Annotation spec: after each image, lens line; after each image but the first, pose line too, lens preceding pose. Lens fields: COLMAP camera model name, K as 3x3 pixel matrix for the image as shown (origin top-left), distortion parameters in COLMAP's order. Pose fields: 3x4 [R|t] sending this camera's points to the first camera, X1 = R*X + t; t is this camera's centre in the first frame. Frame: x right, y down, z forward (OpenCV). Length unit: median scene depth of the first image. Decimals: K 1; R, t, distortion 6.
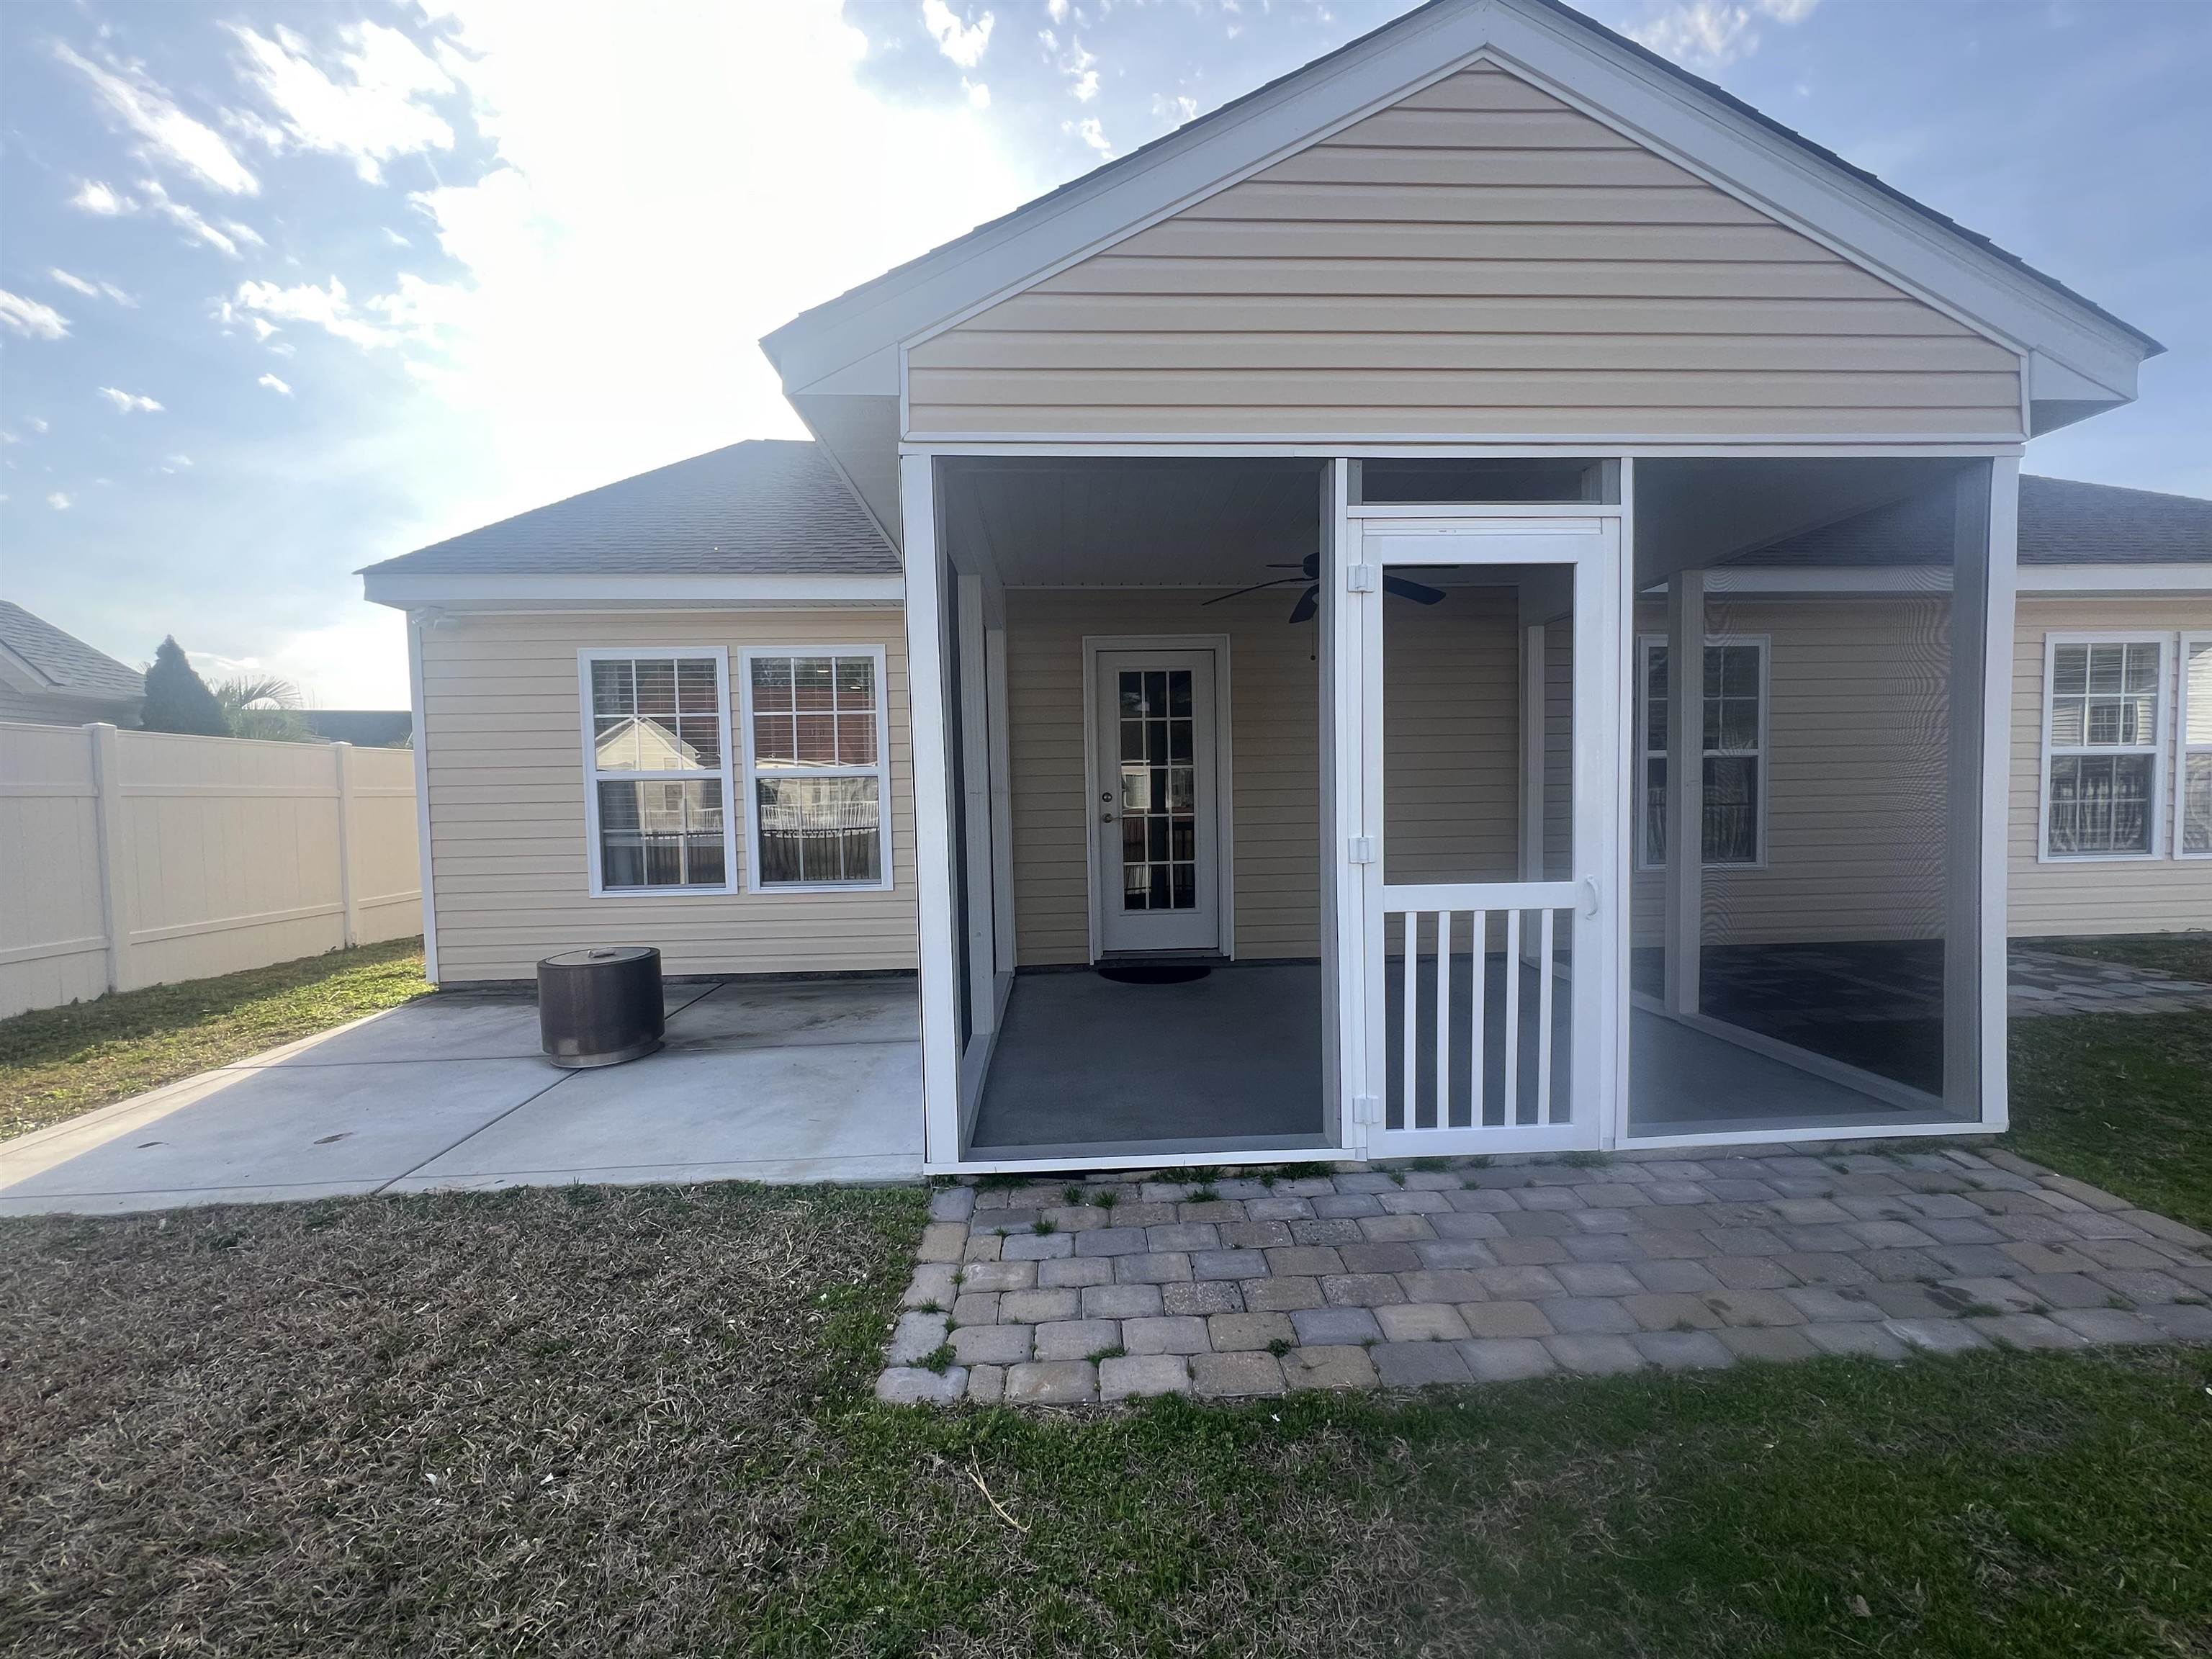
lens RADIAL K [[889.8, 0, 1087.0], [0, 889.8, 831.5], [0, 0, 1]] dist [-0.002691, 0.000240]
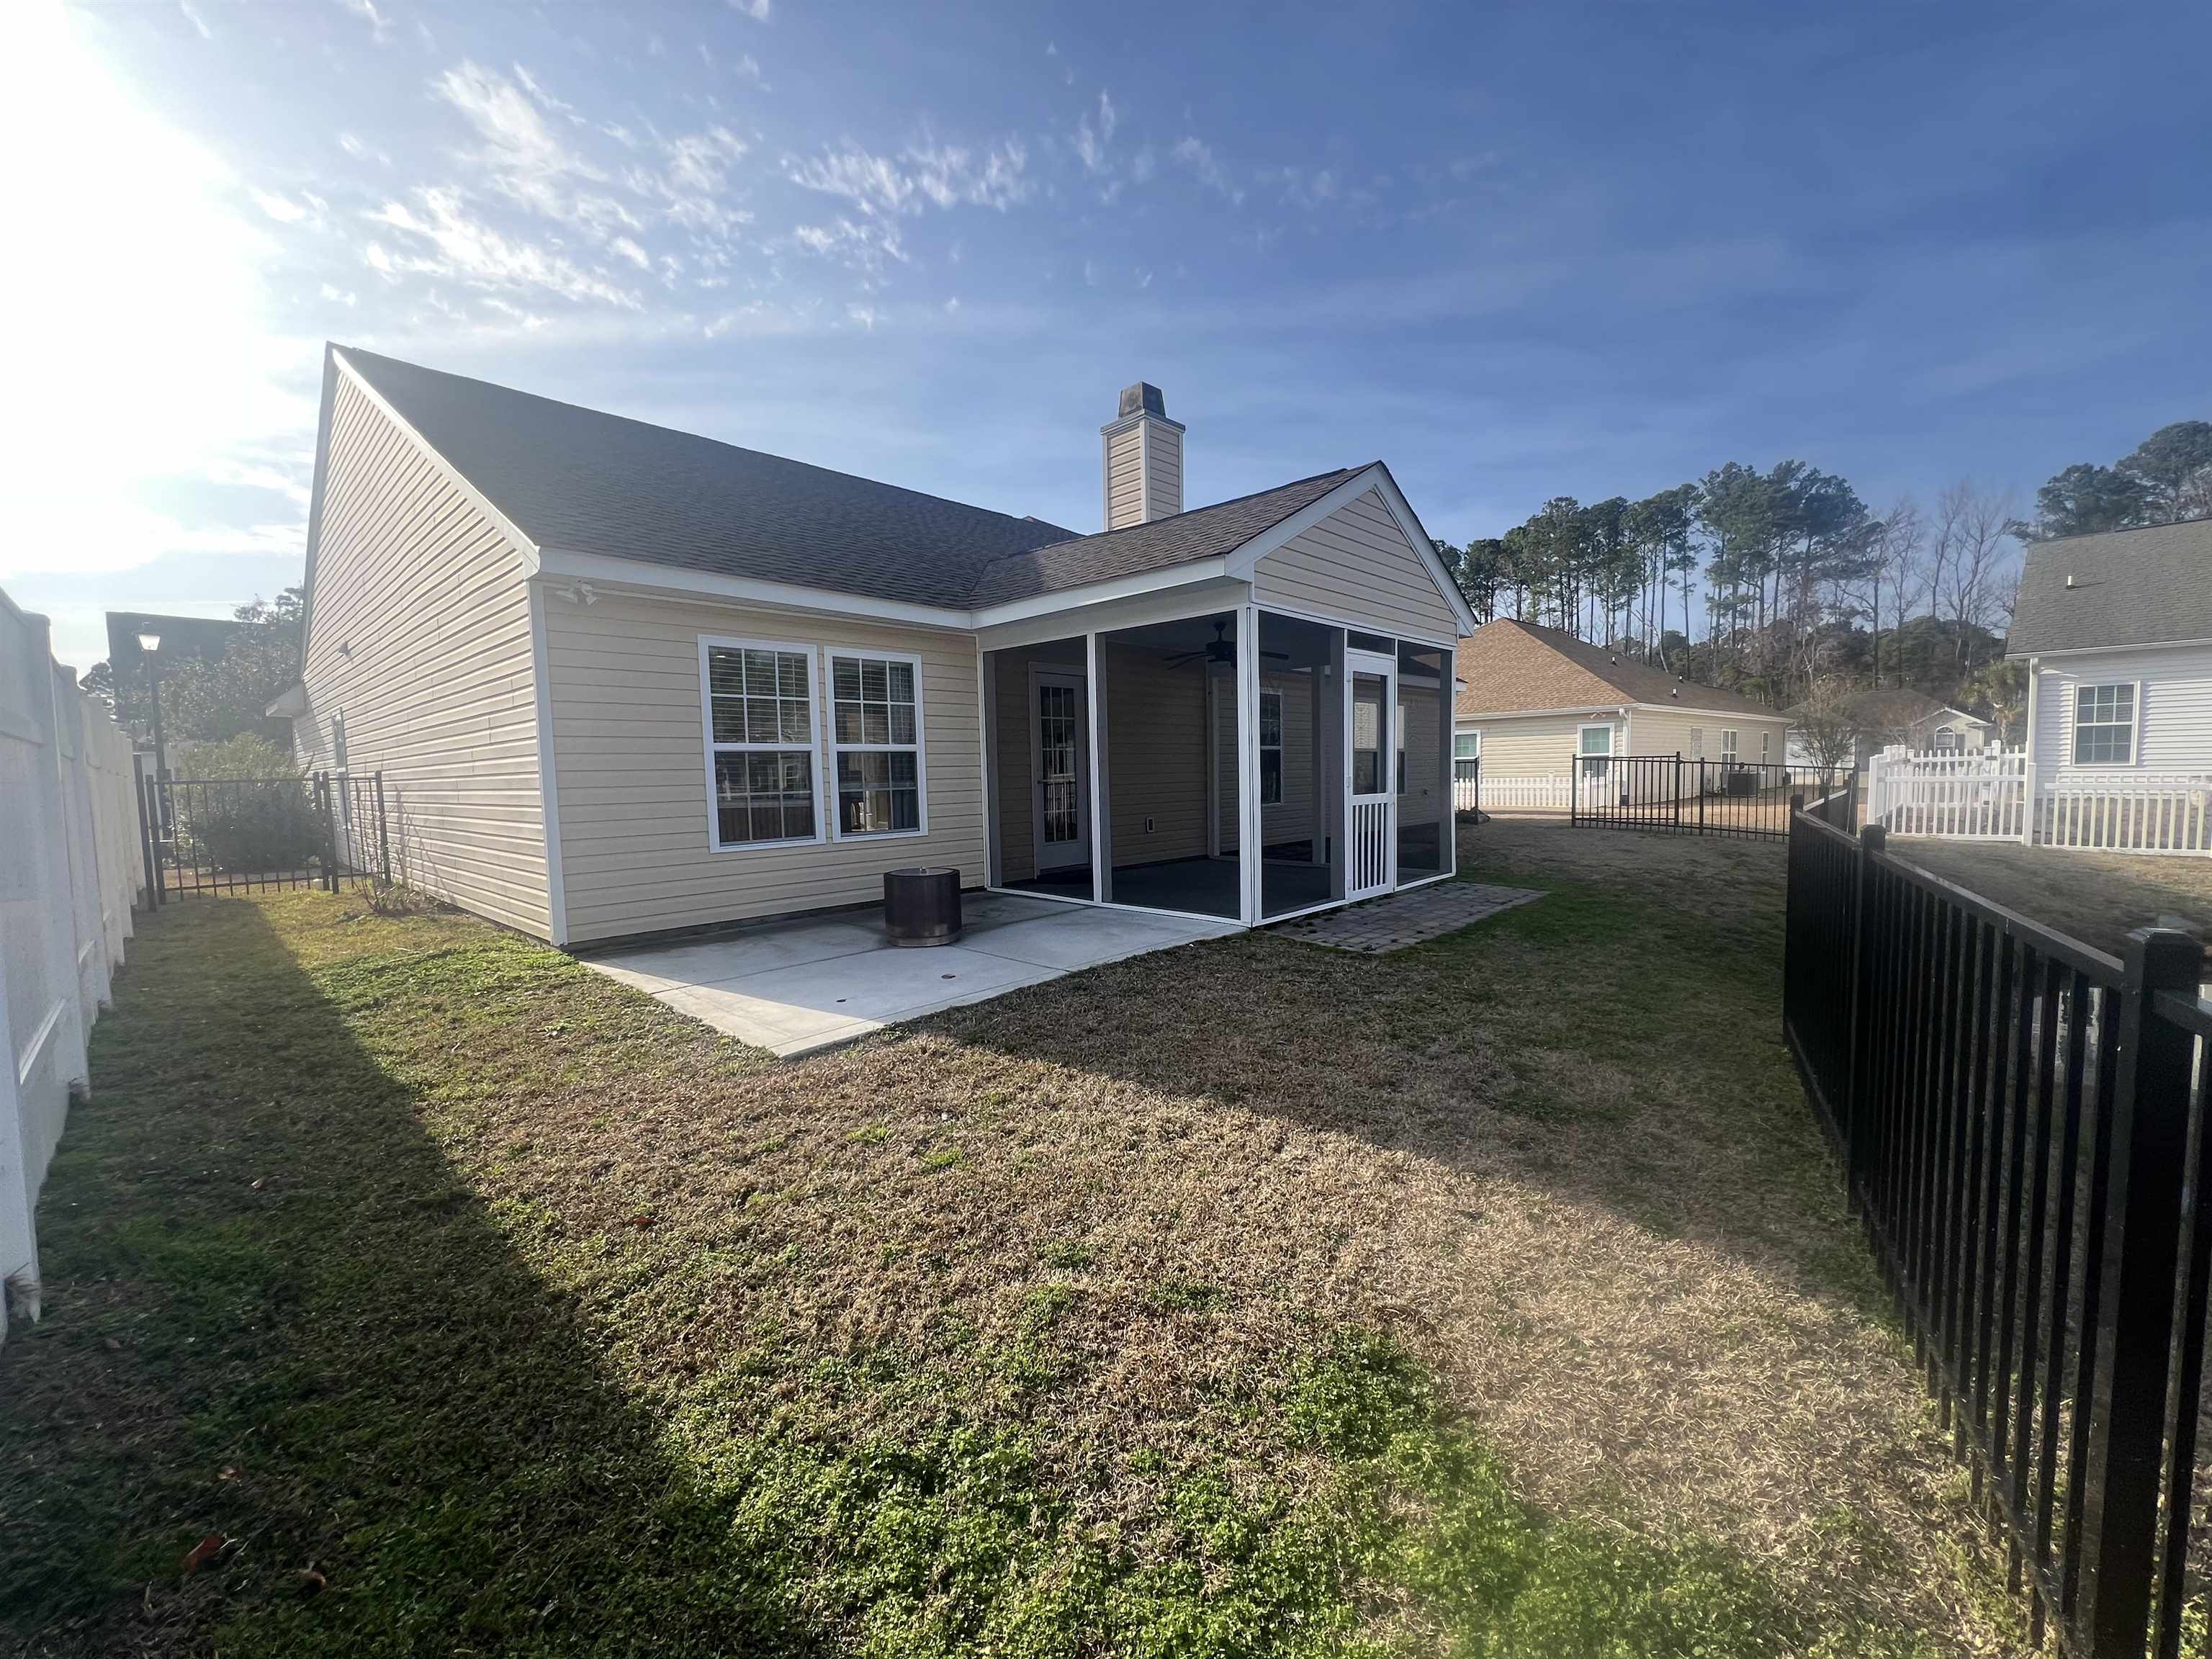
lens RADIAL K [[889.8, 0, 1100.0], [0, 889.8, 827.0], [0, 0, 1]] dist [-0.002691, 0.000240]
pose [[0.715953, -0.039354, 0.697039, -1.004516], [0.038307, 0.999120, 0.017063, 0.041002], [-0.697097, 0.014485, 0.716830, -0.171112]]
